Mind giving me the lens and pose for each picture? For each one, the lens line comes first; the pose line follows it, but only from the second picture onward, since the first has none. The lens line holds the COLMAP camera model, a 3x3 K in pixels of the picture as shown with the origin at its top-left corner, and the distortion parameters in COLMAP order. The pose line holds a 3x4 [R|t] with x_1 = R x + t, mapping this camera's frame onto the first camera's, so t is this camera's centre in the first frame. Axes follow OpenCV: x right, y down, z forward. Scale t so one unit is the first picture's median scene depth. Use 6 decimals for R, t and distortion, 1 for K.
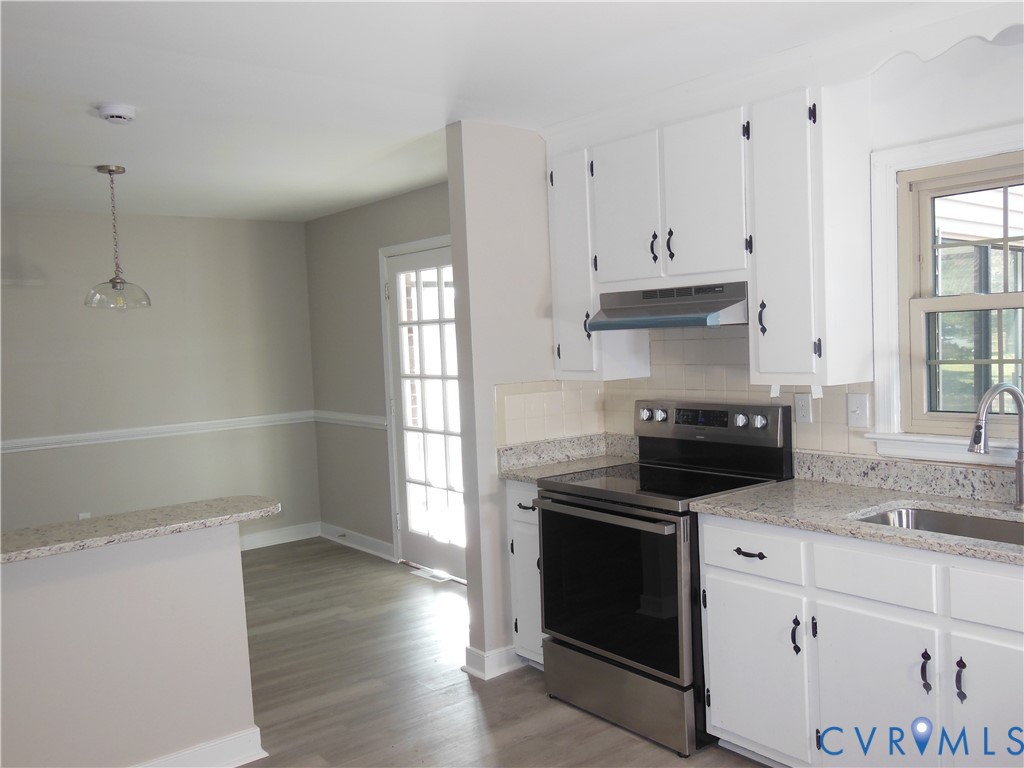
lens RADIAL K [[869.7, 0, 510.0], [0, 869.7, 380.8], [0, 0, 1]] dist [-0.014669, 0.022536]
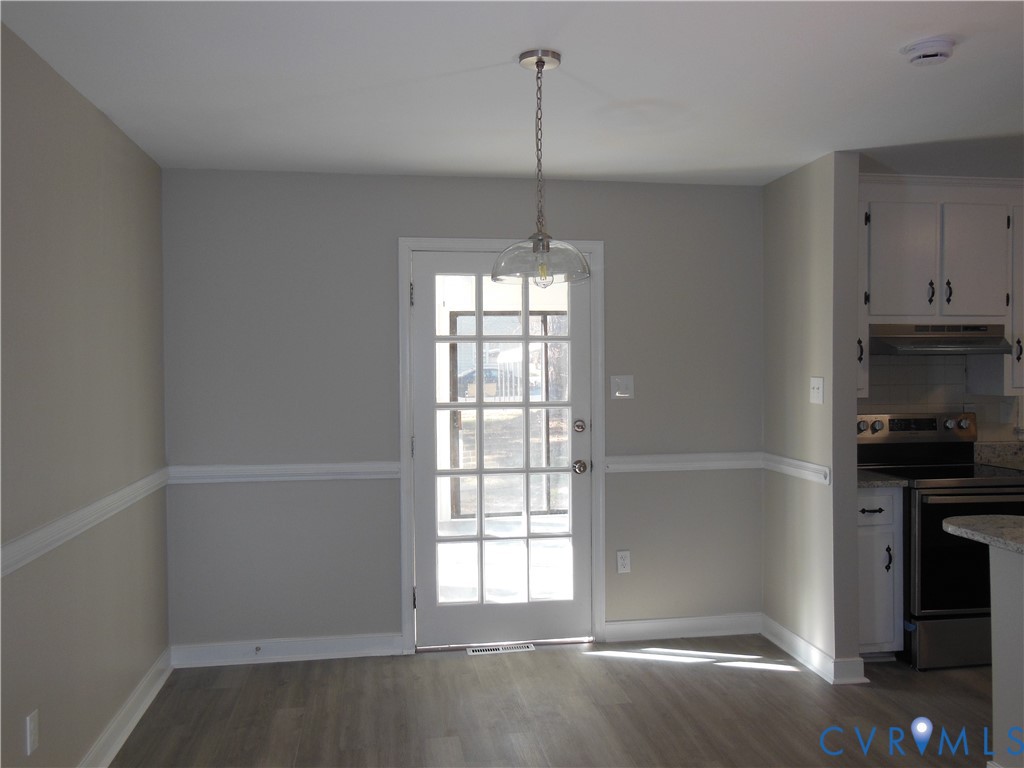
lens RADIAL K [[869.7, 0, 510.0], [0, 869.7, 384.3], [0, 0, 1]] dist [-0.014669, 0.022536]
pose [[0.493293, 0.018039, 0.869676, -1.309771], [0.033044, 0.998675, -0.039457, 0.013819], [-0.869235, 0.048202, 0.492043, 0.951406]]
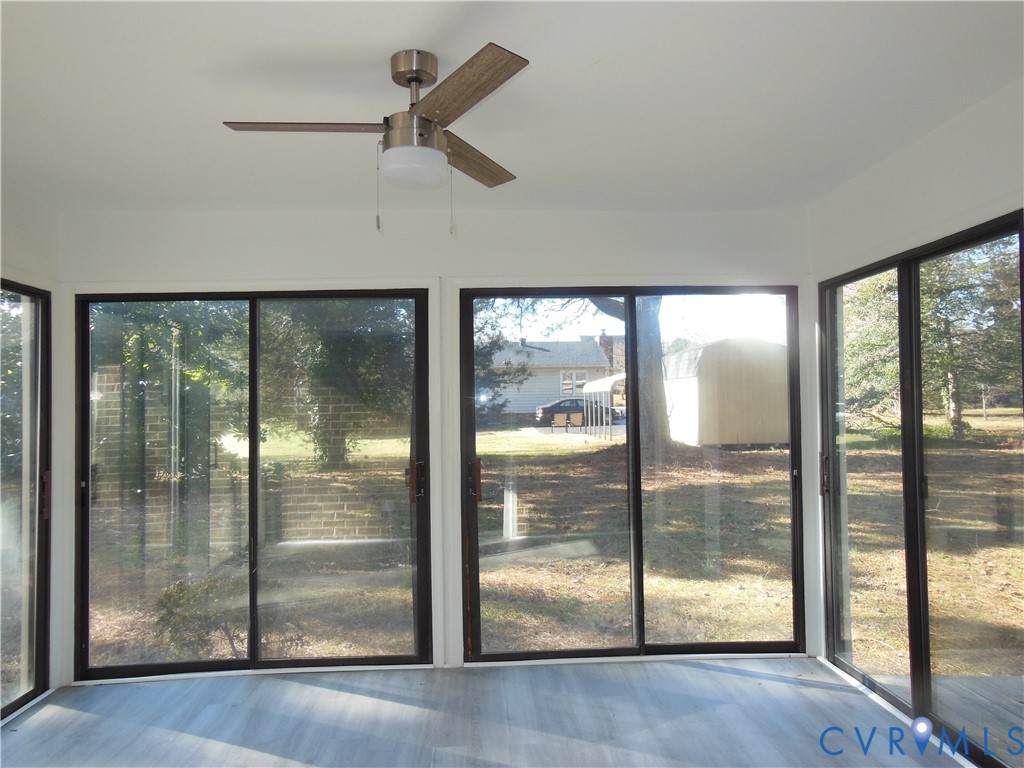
lens RADIAL K [[765.7, 0, 508.5], [0, 765.7, 380.6], [0, 0, 1]] dist [-0.002356, 0.067774]
pose [[0.591539, 0.052217, 0.804584, -0.709375], [0.029380, 0.995842, -0.086230, -0.016515], [-0.805741, 0.074647, 0.587545, 1.262663]]
